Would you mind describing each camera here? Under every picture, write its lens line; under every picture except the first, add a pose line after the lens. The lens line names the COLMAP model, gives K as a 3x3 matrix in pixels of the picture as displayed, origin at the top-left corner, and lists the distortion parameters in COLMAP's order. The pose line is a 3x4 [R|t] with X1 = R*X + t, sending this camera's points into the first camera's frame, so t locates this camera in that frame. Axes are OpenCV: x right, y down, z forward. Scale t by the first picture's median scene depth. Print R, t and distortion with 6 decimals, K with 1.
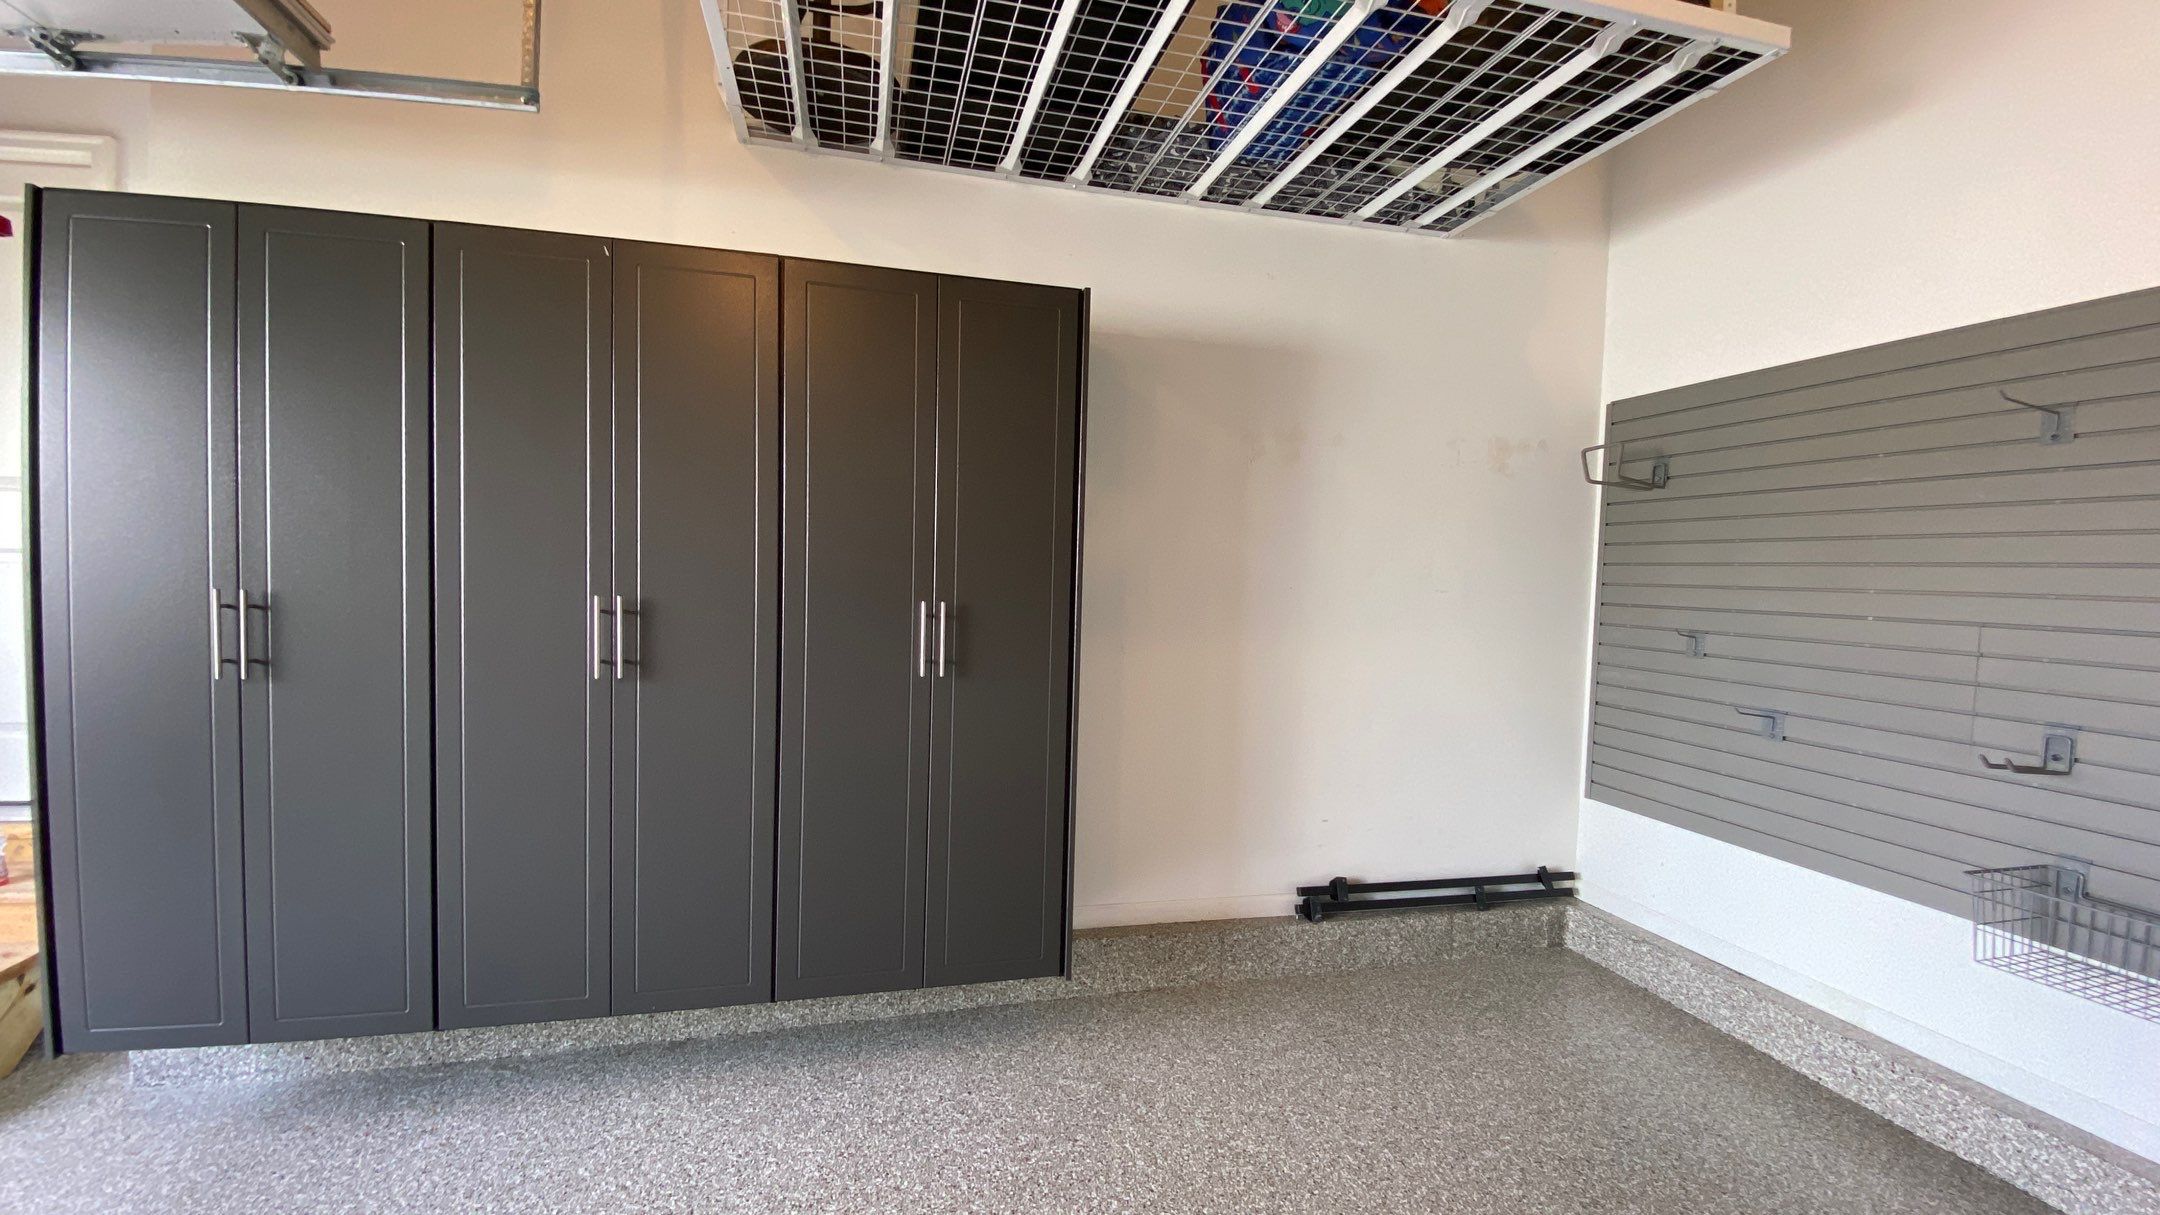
lens RADIAL K [[914.8, 0, 1082.4], [0, 914.8, 611.1], [0, 0, 1]] dist [0.000528, -0.002143]
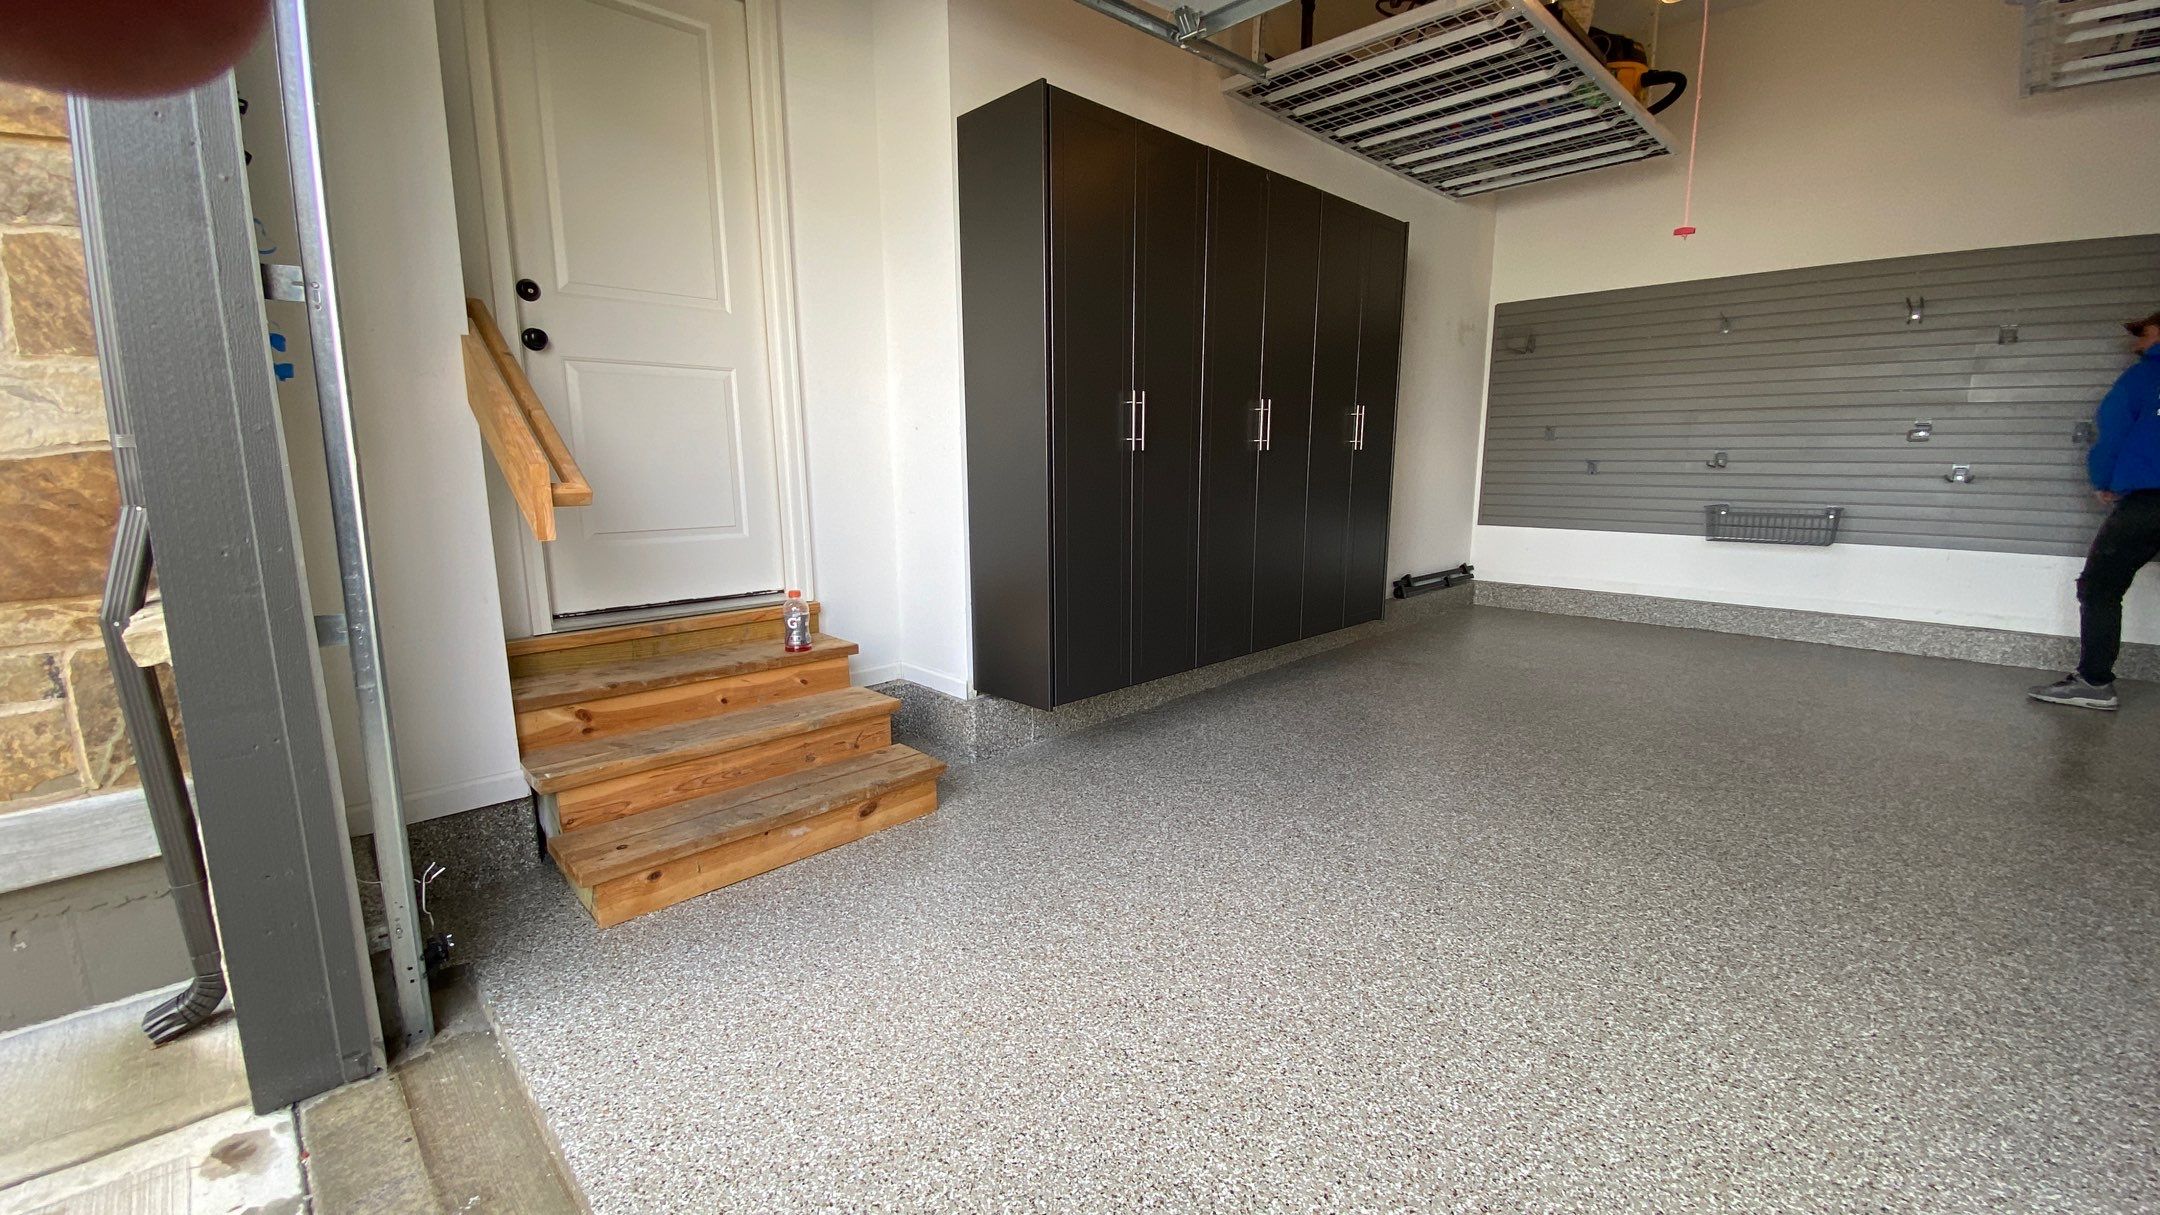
lens RADIAL K [[962.3, 0, 1016.4], [0, 962.3, 634.6], [0, 0, 1]] dist [0.001255, -0.007157]
pose [[0.858161, -0.119533, 0.499272, -1.329523], [0.051655, 0.987685, 0.147680, 0.092892], [-0.510776, -0.100943, 0.853767, -0.222205]]
